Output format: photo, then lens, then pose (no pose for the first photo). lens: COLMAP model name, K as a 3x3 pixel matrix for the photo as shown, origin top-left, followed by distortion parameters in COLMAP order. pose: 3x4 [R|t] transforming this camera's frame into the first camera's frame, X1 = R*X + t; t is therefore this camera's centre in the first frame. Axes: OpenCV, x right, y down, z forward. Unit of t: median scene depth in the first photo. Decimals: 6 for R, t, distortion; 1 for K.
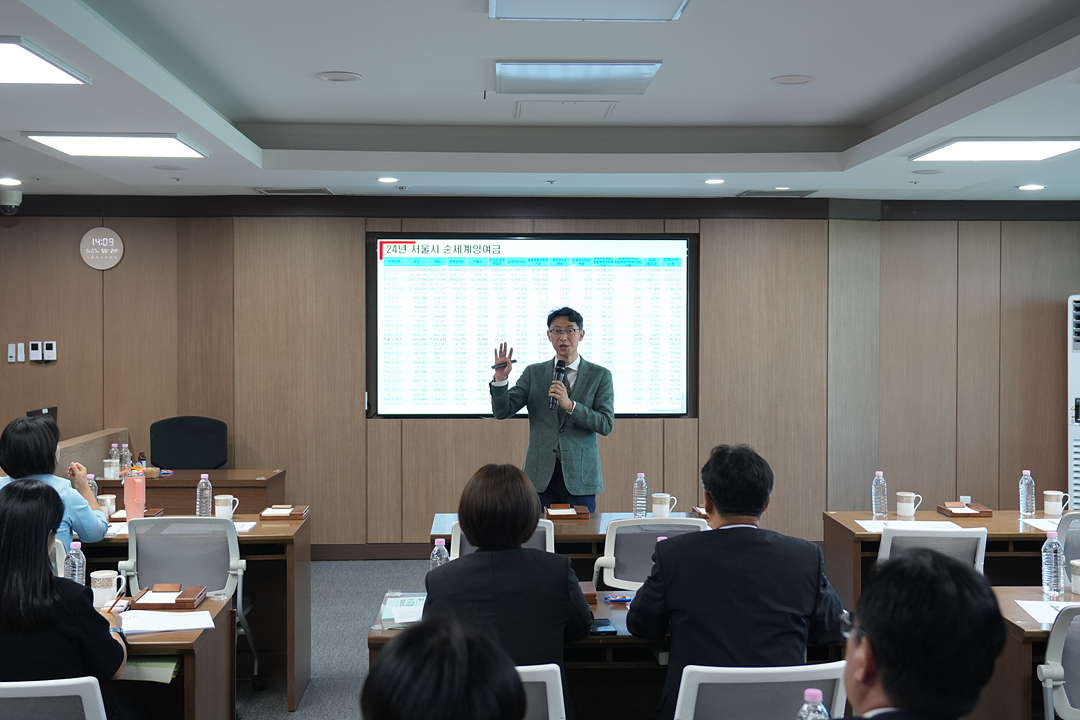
lens RADIAL K [[1334.2, 0, 540.0], [0, 1334.2, 360.0], [0, 0, 1]] dist [0.061100, -0.052897]
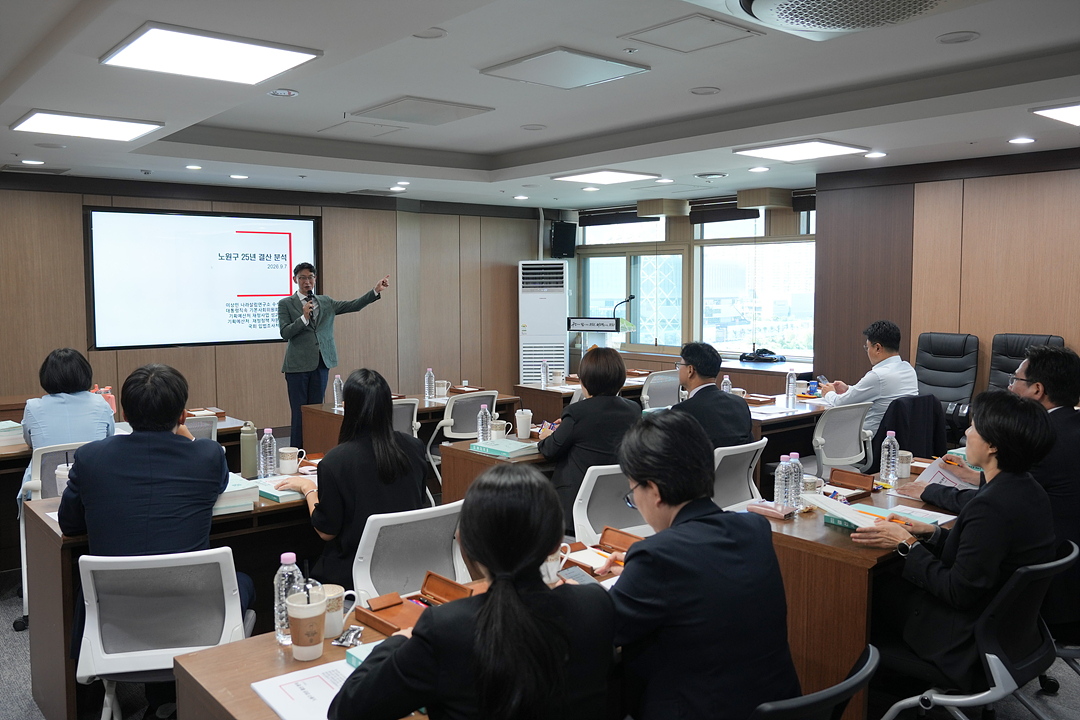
lens RADIAL K [[898.1, 0, 540.0], [0, 898.1, 360.0], [0, 0, 1]] dist [-0.043862, 0.003893]
pose [[0.791865, -0.055106, 0.608205, -0.365070], [0.020802, 0.997777, 0.063319, 0.008391], [-0.610342, -0.037488, 0.791251, 0.067143]]
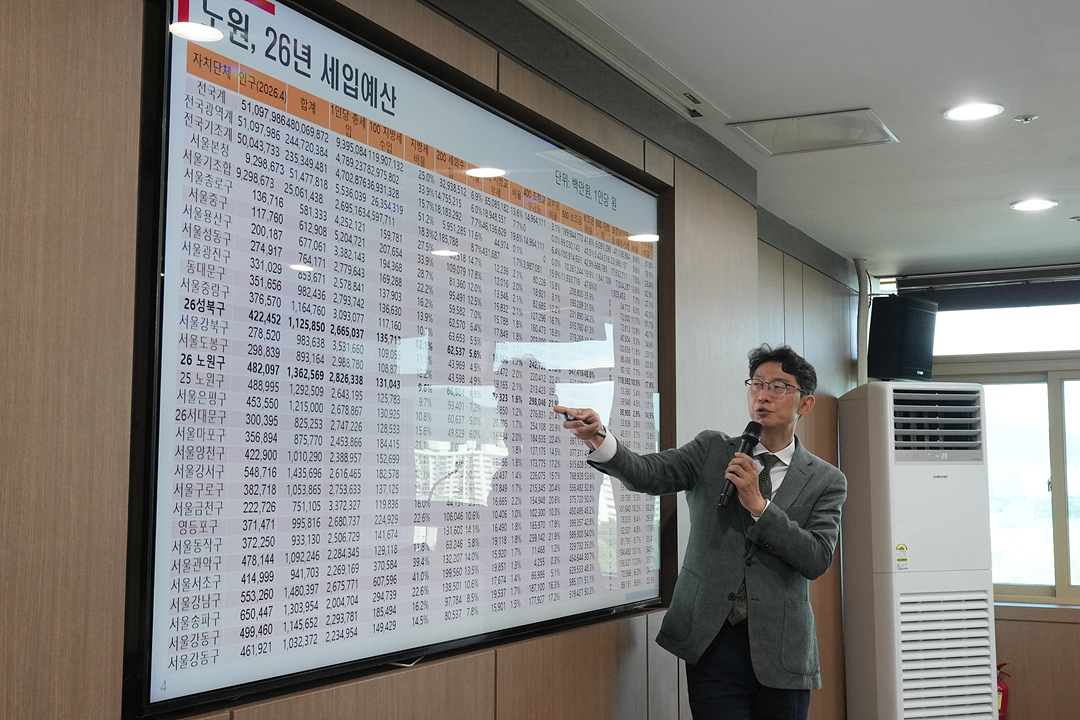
lens RADIAL K [[1334.2, 0, 540.0], [0, 1334.2, 360.0], [0, 0, 1]] dist [0.061100, -0.052897]
pose [[0.491792, 0.078390, 0.867177, -0.348894], [0.025583, 0.994208, -0.104382, 0.009527], [-0.870337, 0.073519, 0.486938, 0.990501]]
